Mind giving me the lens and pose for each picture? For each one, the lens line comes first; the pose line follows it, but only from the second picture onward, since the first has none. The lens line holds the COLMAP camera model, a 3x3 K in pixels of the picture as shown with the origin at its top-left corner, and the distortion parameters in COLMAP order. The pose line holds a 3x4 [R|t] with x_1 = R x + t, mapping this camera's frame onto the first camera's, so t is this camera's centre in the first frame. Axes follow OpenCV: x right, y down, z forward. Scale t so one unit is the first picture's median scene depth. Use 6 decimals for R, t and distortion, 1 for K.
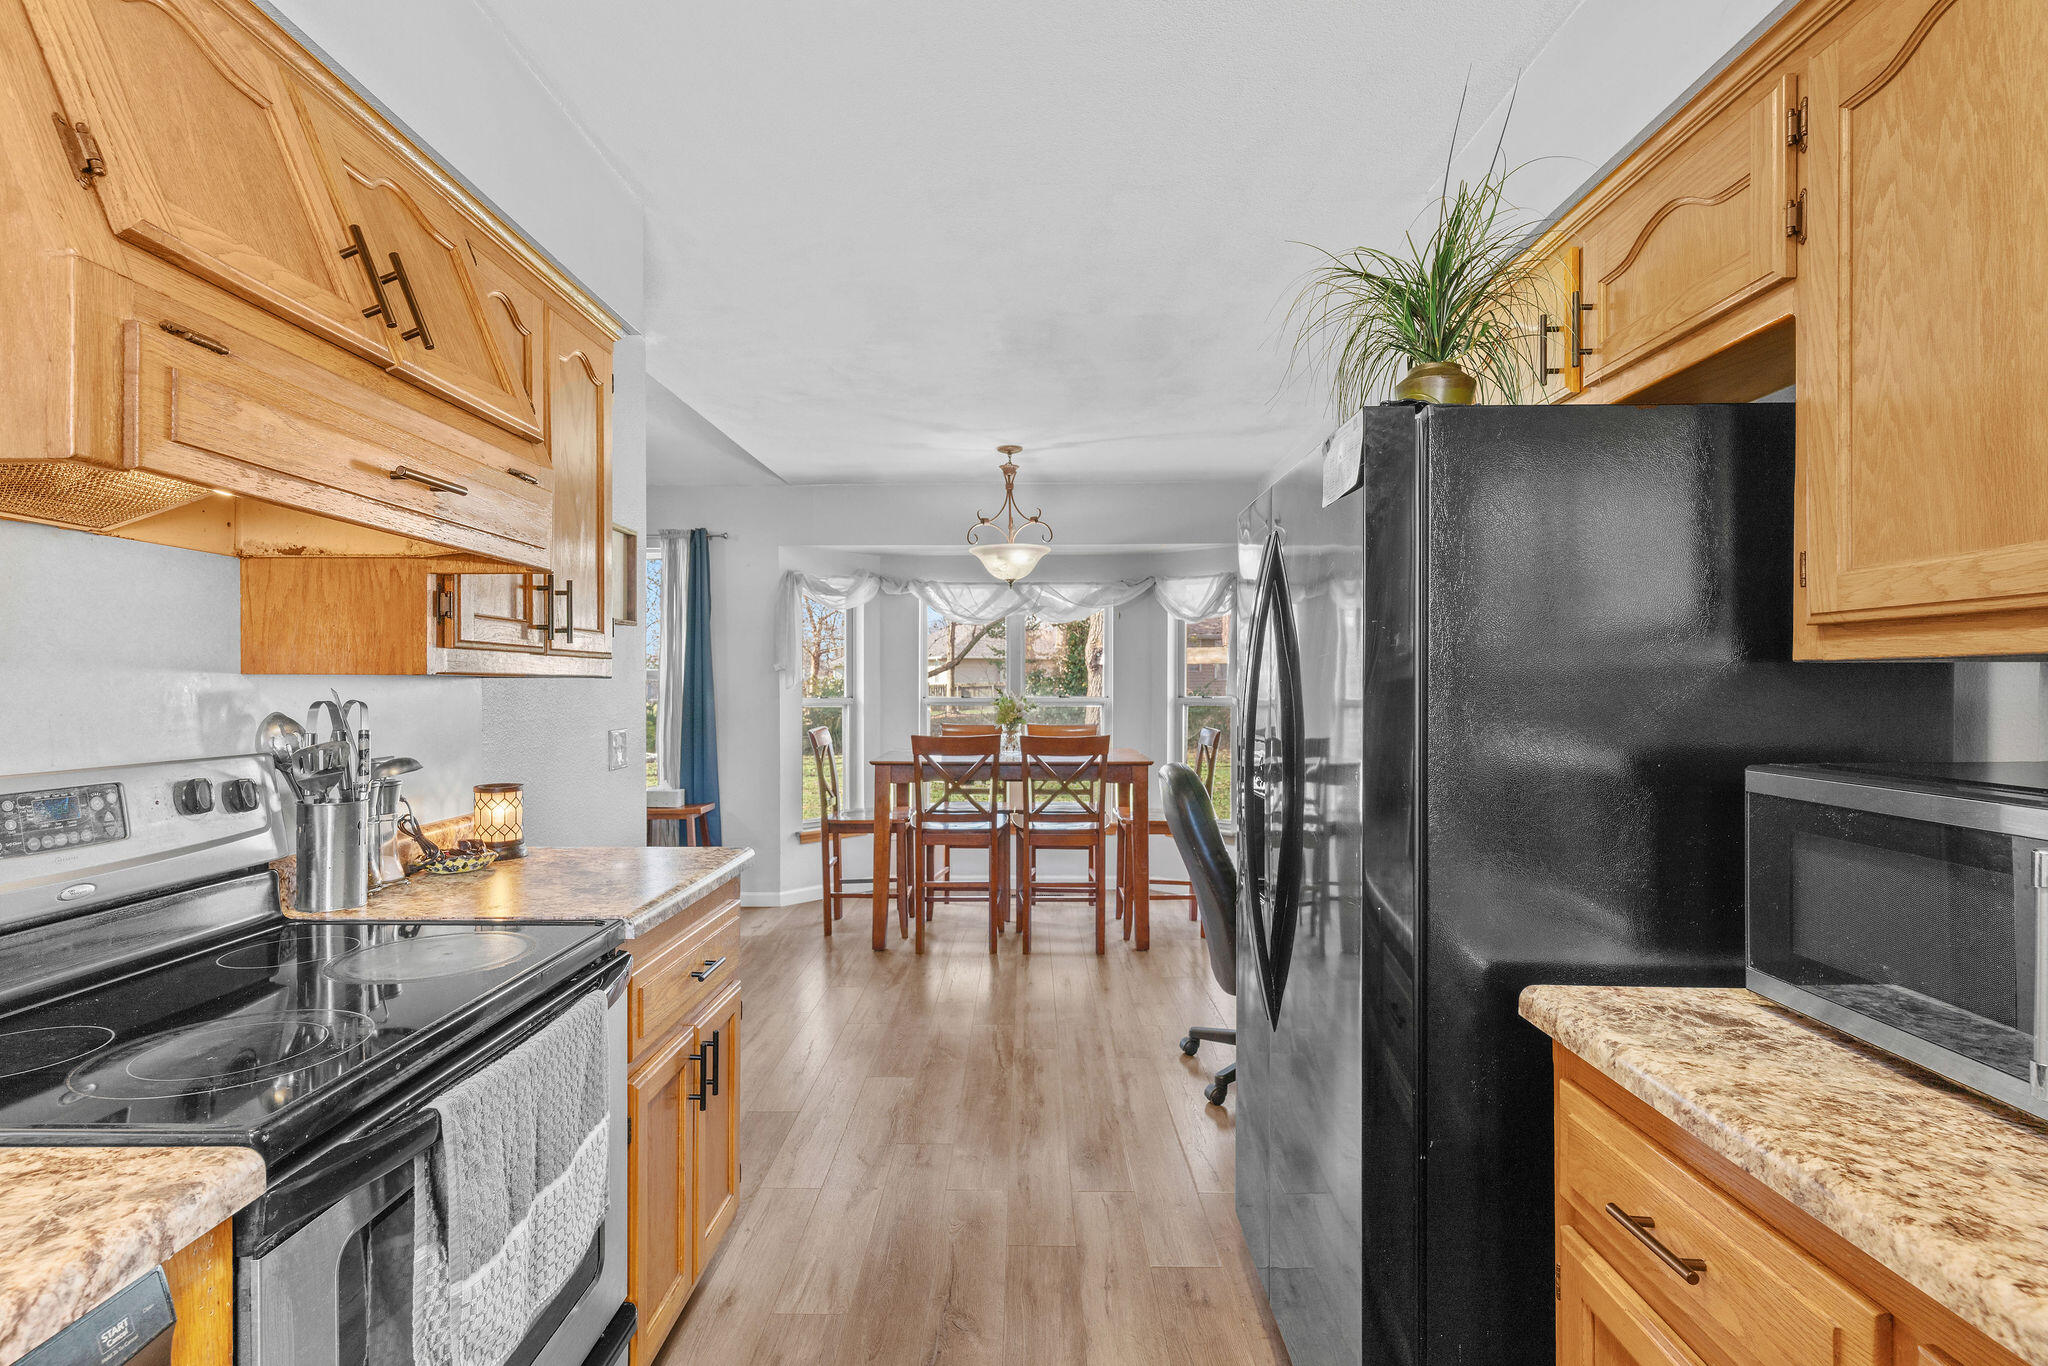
lens RADIAL K [[982.4, 0, 1024.0], [0, 982.4, 683.0], [0, 0, 1]] dist [0.001138, 0.000023]
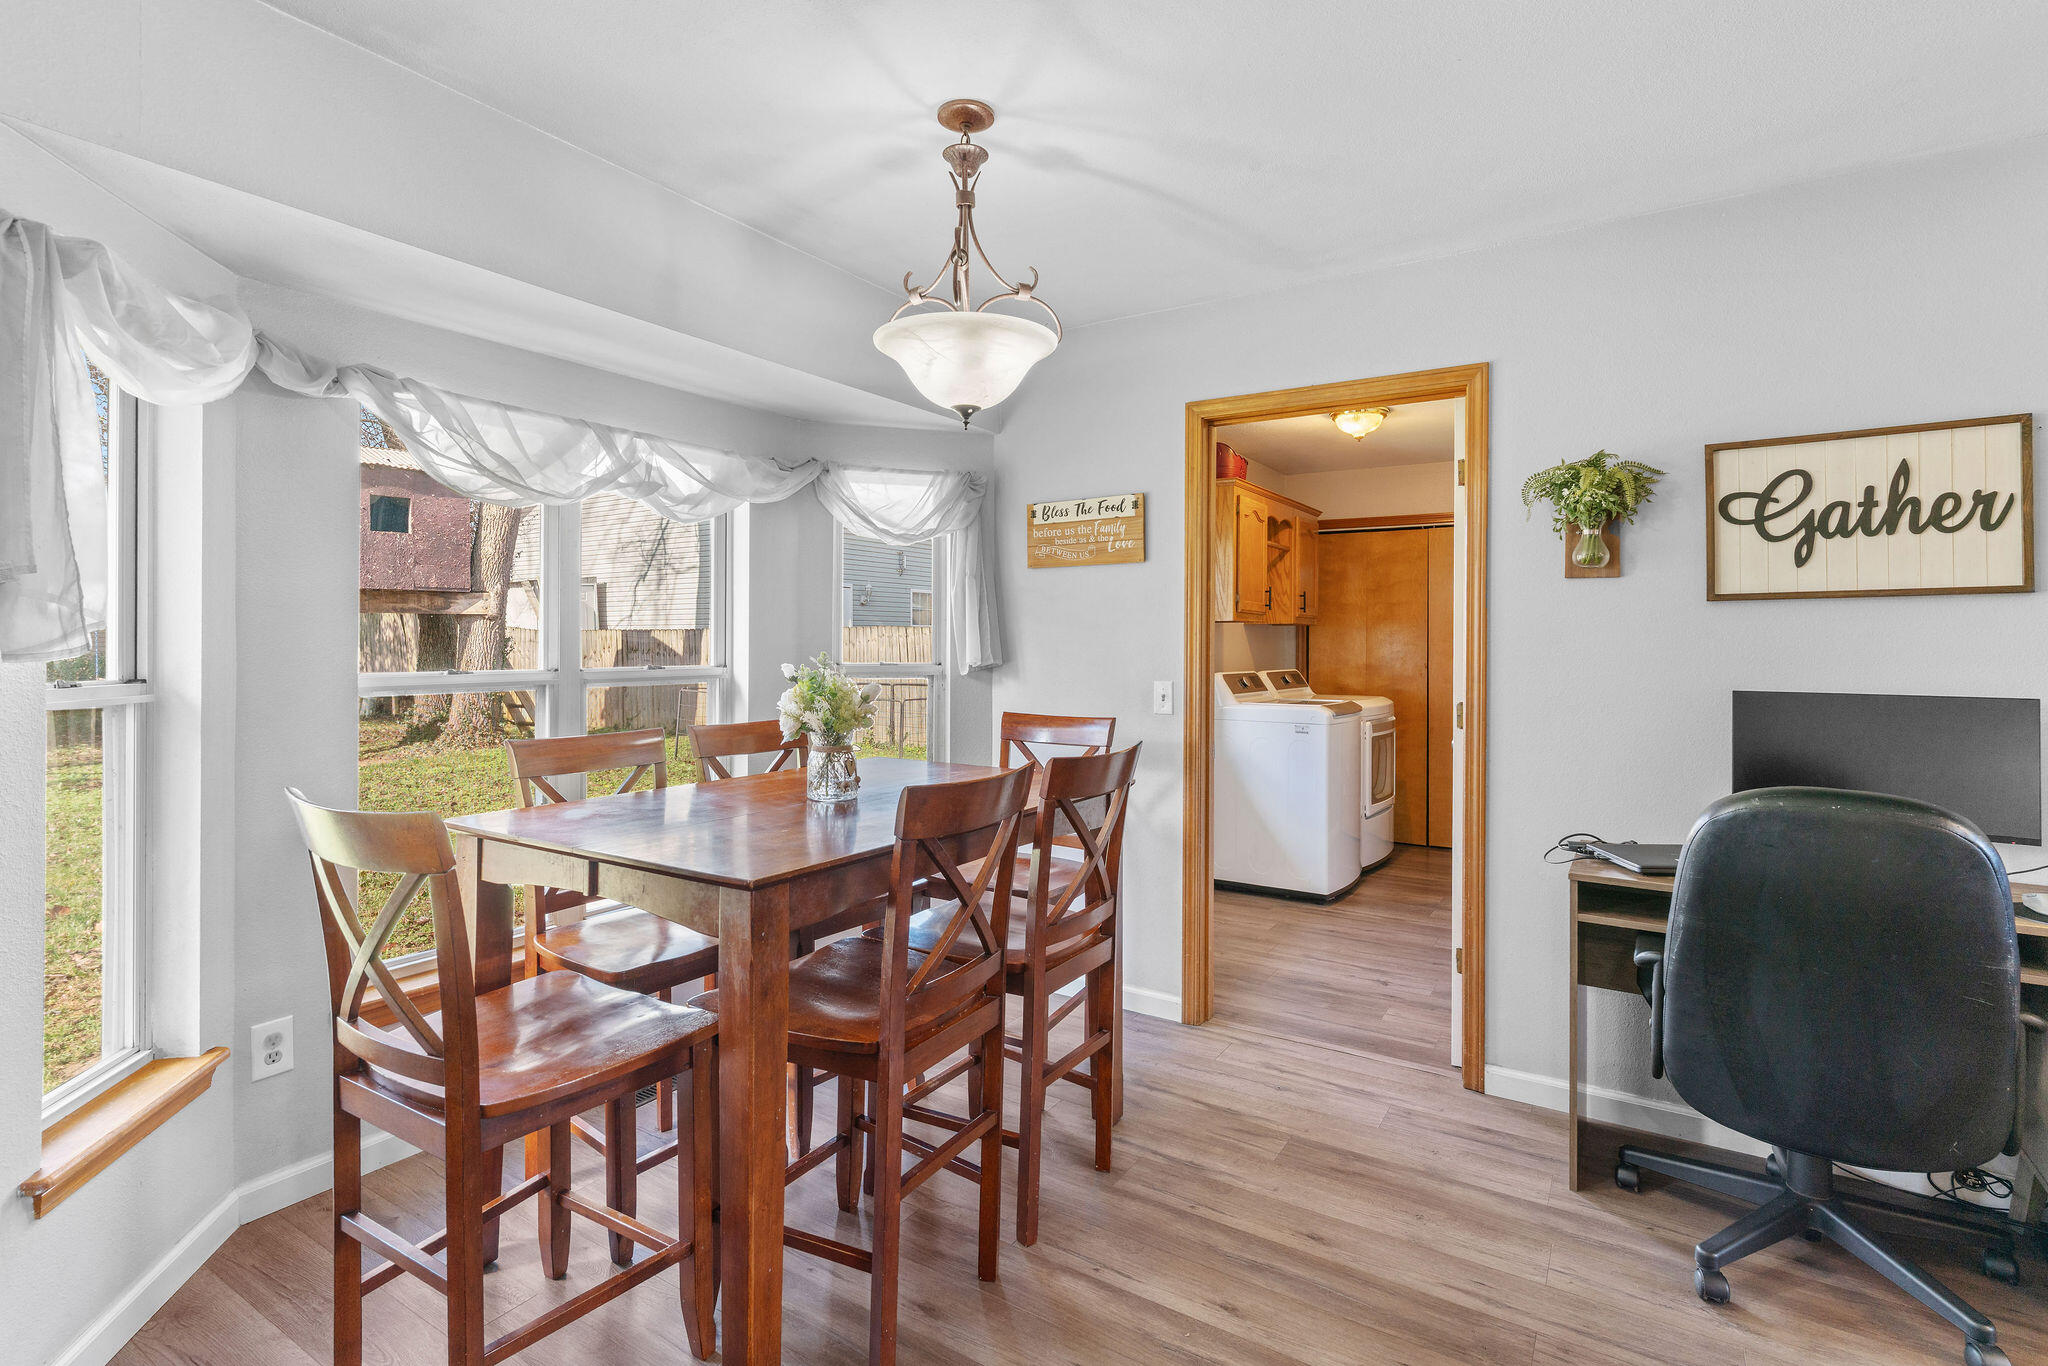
lens RADIAL K [[981.2, 0, 1015.5], [0, 981.2, 642.5], [0, 0, 1]] dist [0.002723, 0.000214]
pose [[0.530505, 0.003069, 0.847676, -0.303143], [-0.003547, 0.999993, -0.001401, 0.000917], [-0.847674, -0.002264, 0.530512, 0.594237]]
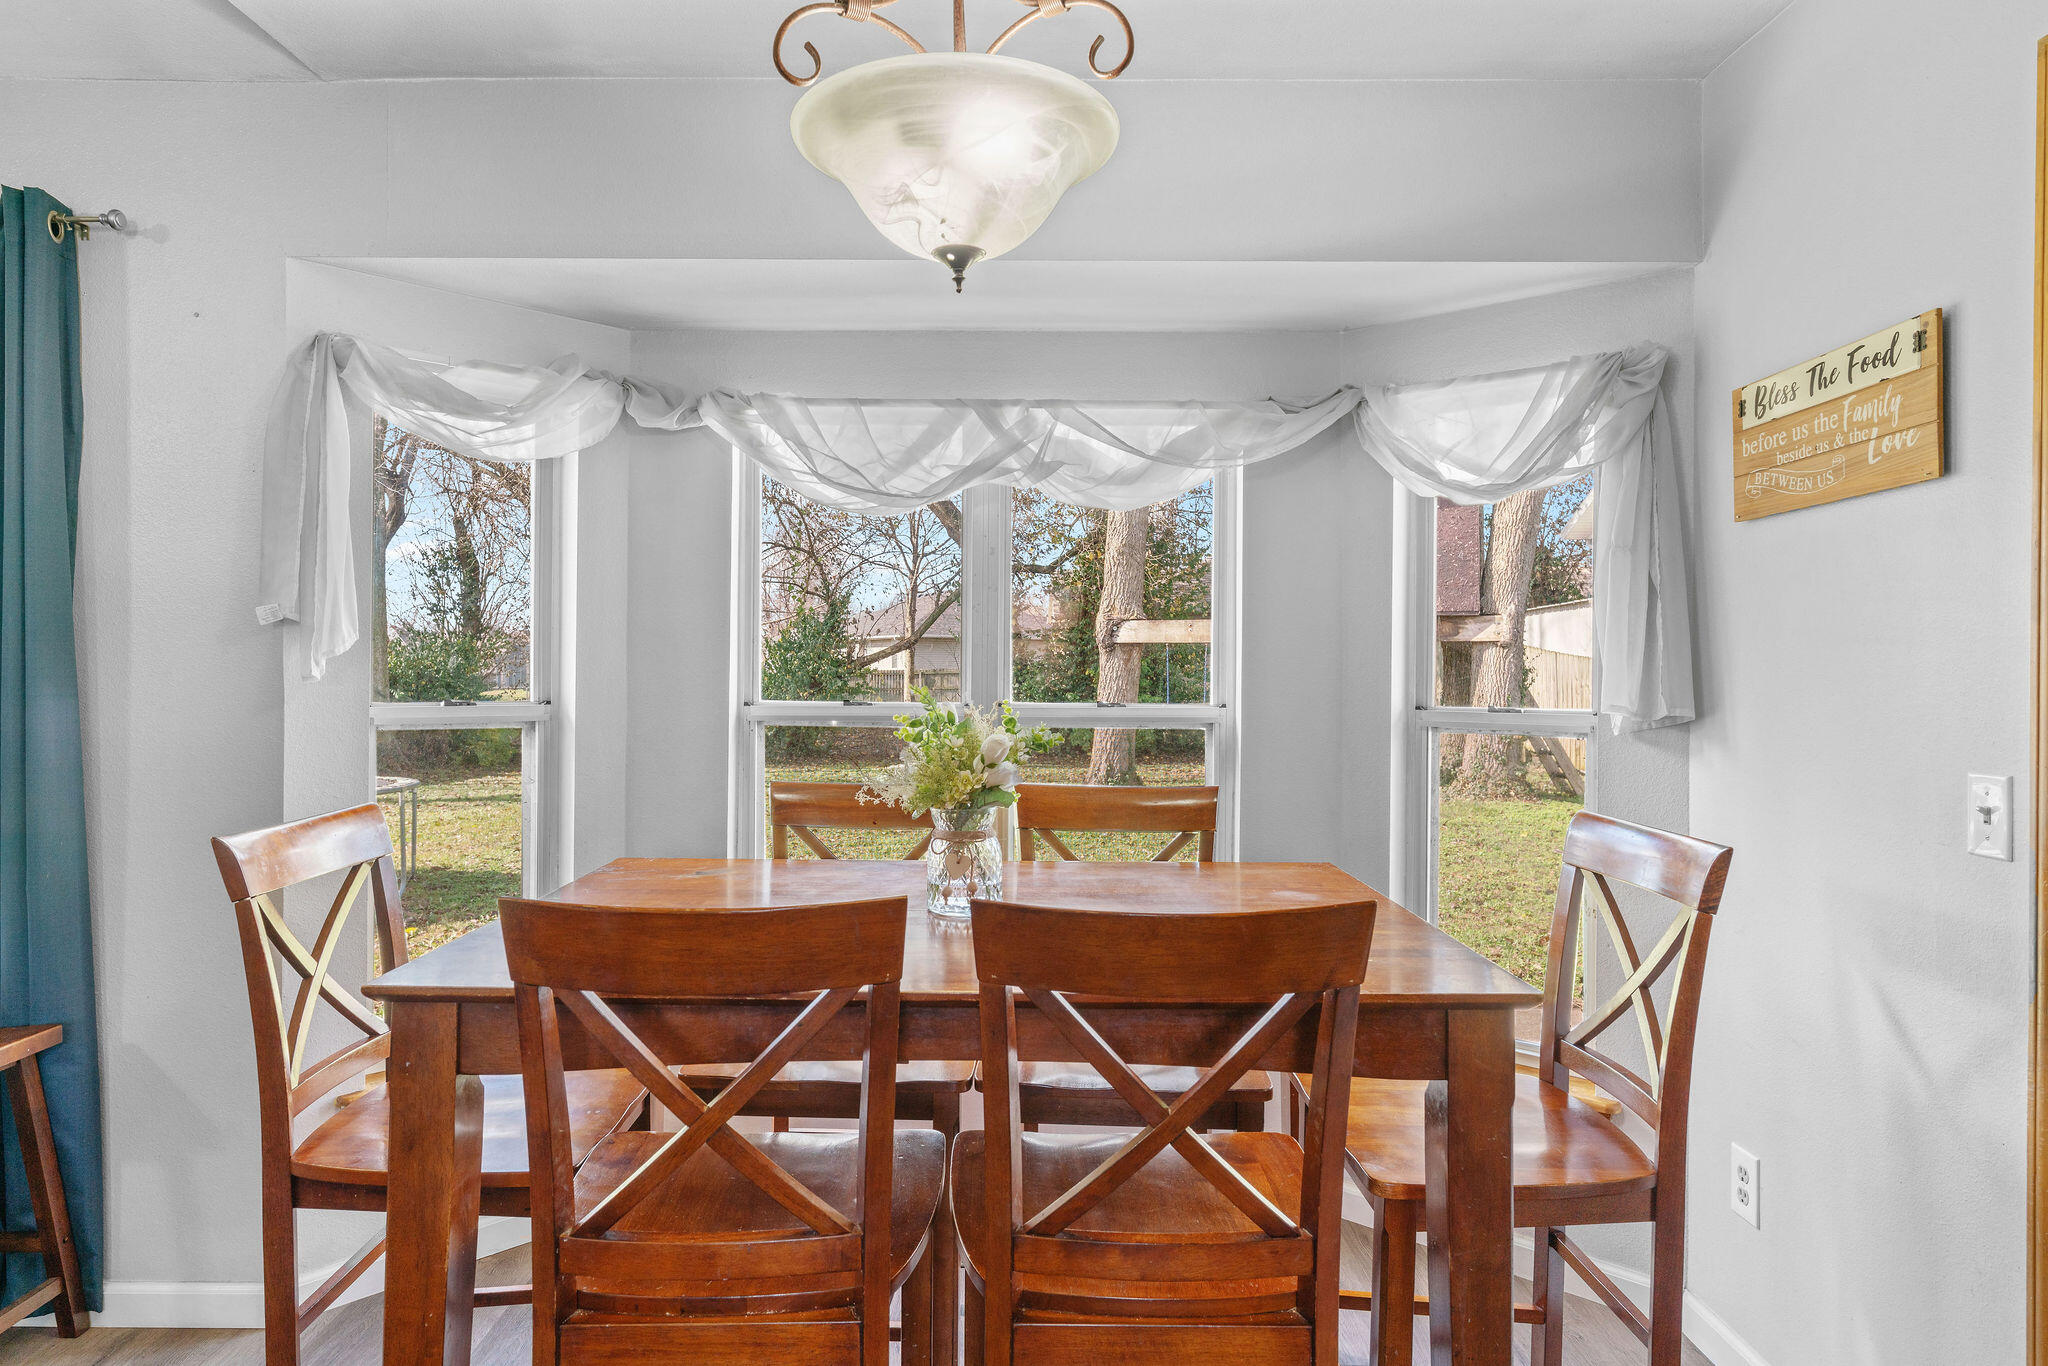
lens RADIAL K [[1167.5, 0, 1024.0], [0, 1167.5, 683.0], [0, 0, 1]] dist [-0.005052, -0.000403]
pose [[0.999860, 0.007509, 0.014955, -0.000157], [-0.007685, 0.999901, 0.011770, 0.000288], [-0.014865, -0.011883, 0.999819, 0.560615]]
